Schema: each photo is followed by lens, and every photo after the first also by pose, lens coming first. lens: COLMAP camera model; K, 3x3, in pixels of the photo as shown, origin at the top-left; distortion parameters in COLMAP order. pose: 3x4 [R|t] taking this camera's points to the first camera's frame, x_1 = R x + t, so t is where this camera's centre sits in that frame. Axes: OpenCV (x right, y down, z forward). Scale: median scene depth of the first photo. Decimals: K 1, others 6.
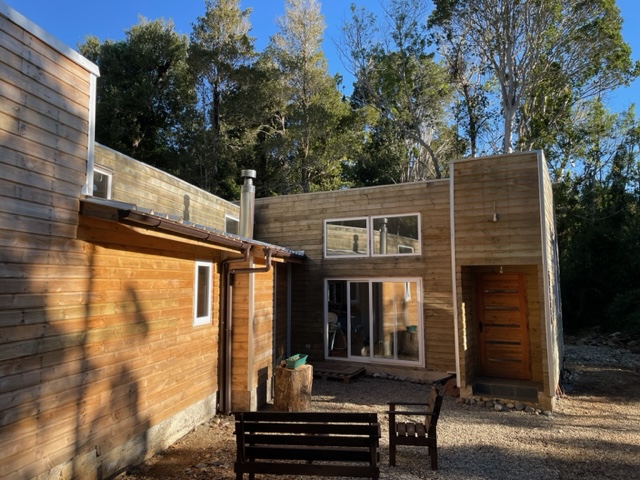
lens RADIAL K [[487.0, 0, 320.0], [0, 487.0, 240.0], [0, 0, 1]] dist [0.041858, 0.000378]
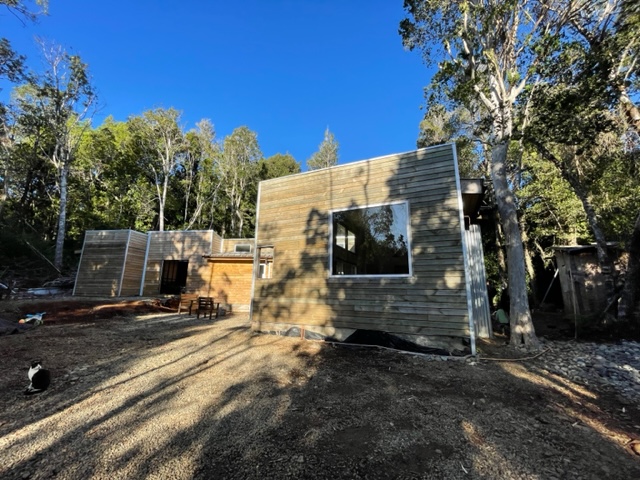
lens RADIAL K [[259.6, 0, 320.0], [0, 259.6, 240.0], [0, 0, 1]] dist [-0.019709, 0.000007]
pose [[0.062984, -0.200354, -0.977697, 1.465895], [0.079152, 0.977559, -0.195227, 0.244126], [0.994871, -0.065090, 0.077429, 1.223371]]
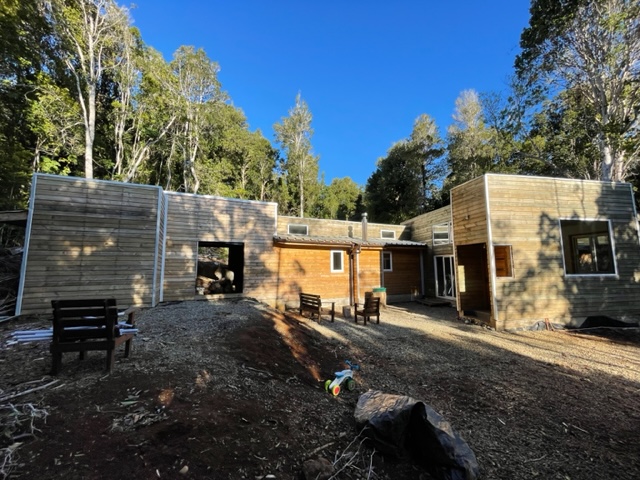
lens RADIAL K [[256.9, 0, 320.0], [0, 256.9, 240.0], [0, 0, 1]] dist [0.000085, 0.000018]
pose [[0.613503, -0.084611, -0.785147, 0.848039], [0.079601, 0.995805, -0.045114, 0.040056], [0.785671, -0.034821, 0.617664, -0.000223]]
